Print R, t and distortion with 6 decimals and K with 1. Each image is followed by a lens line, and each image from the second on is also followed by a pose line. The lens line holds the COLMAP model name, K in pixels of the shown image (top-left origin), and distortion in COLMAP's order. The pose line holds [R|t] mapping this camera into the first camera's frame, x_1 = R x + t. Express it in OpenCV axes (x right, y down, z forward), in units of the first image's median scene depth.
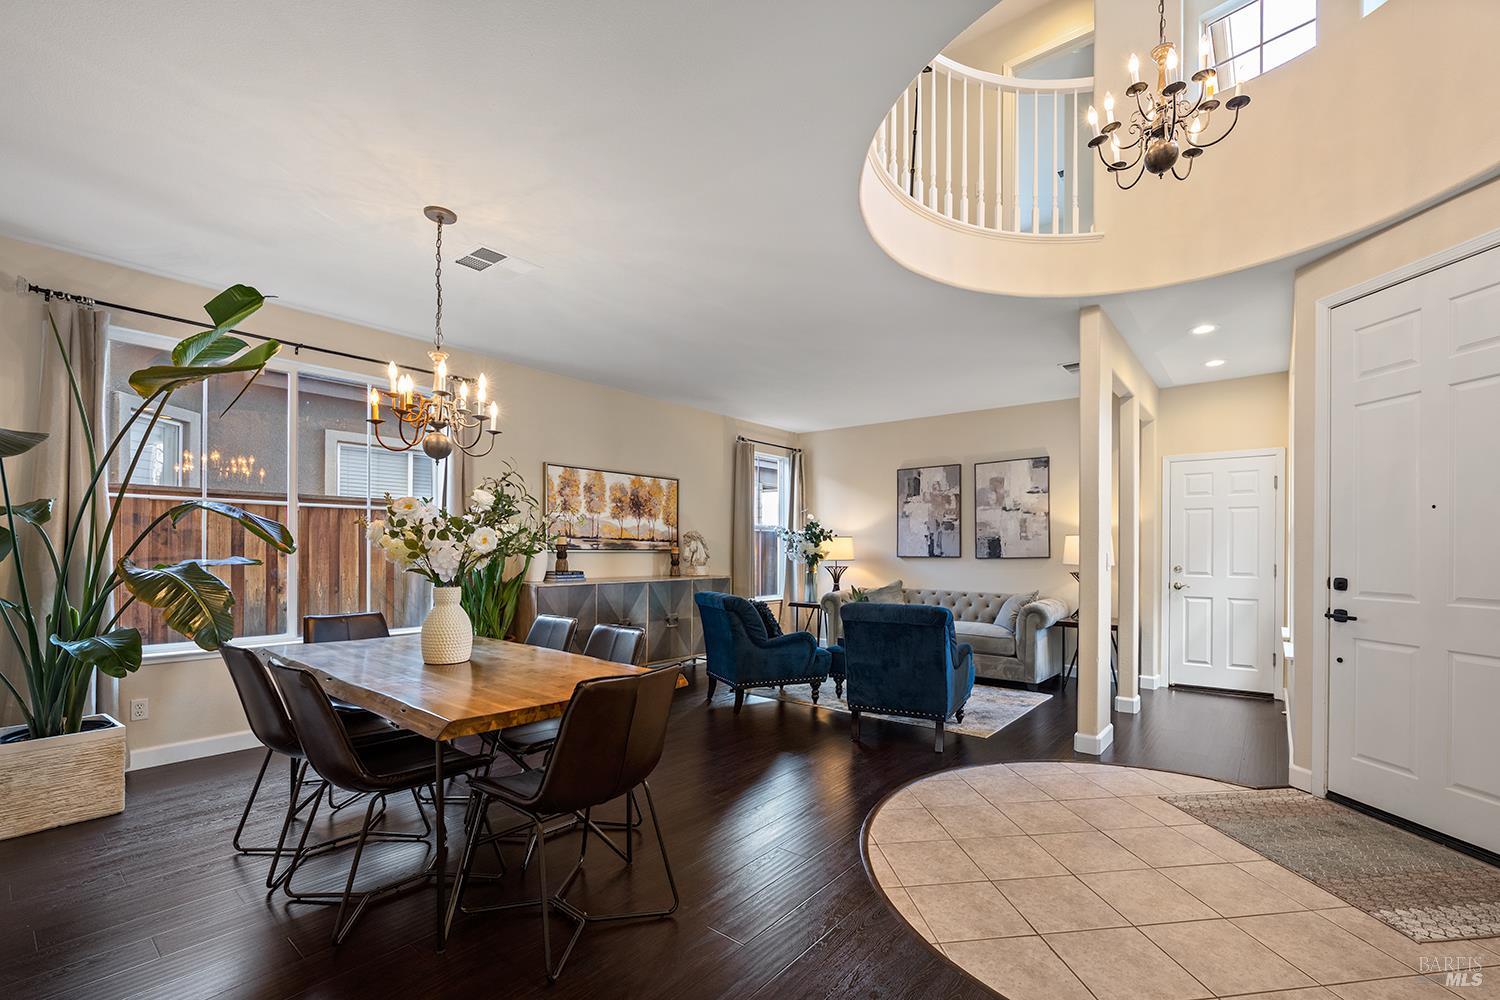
lens RADIAL K [[621.7, 0, 771.9], [0, 621.7, 550.5], [0, 0, 1]] dist [0.001104, 0.000121]
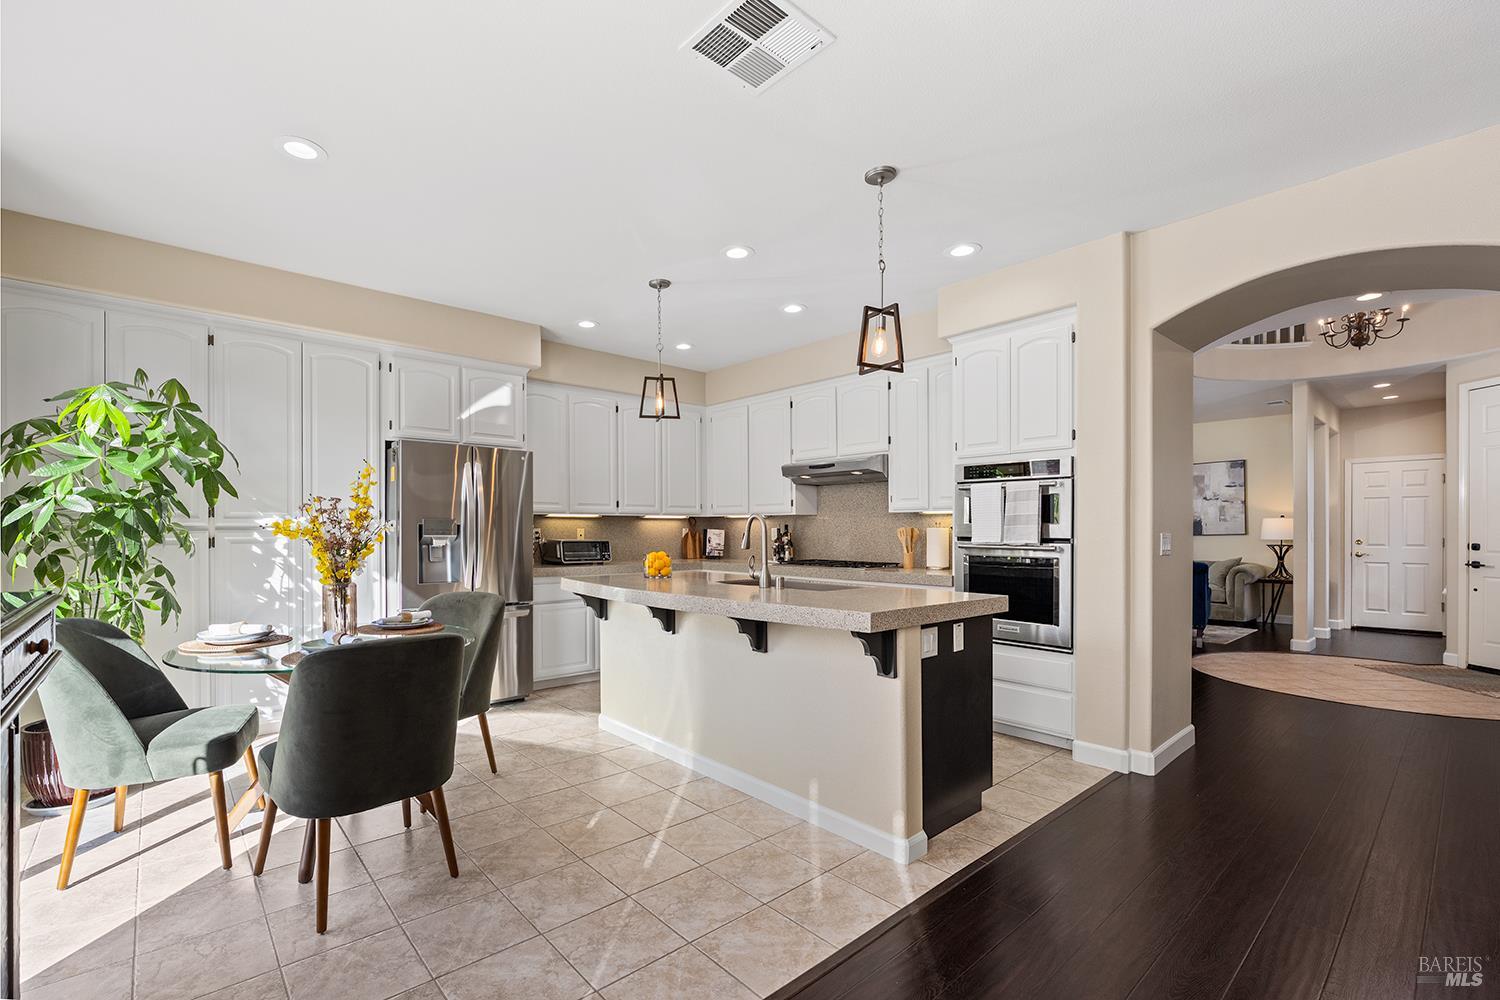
lens RADIAL K [[621.7, 0, 726.9], [0, 621.7, 532.8], [0, 0, 1]] dist [0.001104, 0.000121]
pose [[0.980445, -0.006716, -0.196679, -0.448616], [0.007291, 0.999971, 0.002200, -0.003386], [0.196658, -0.003591, 0.980465, -0.626680]]
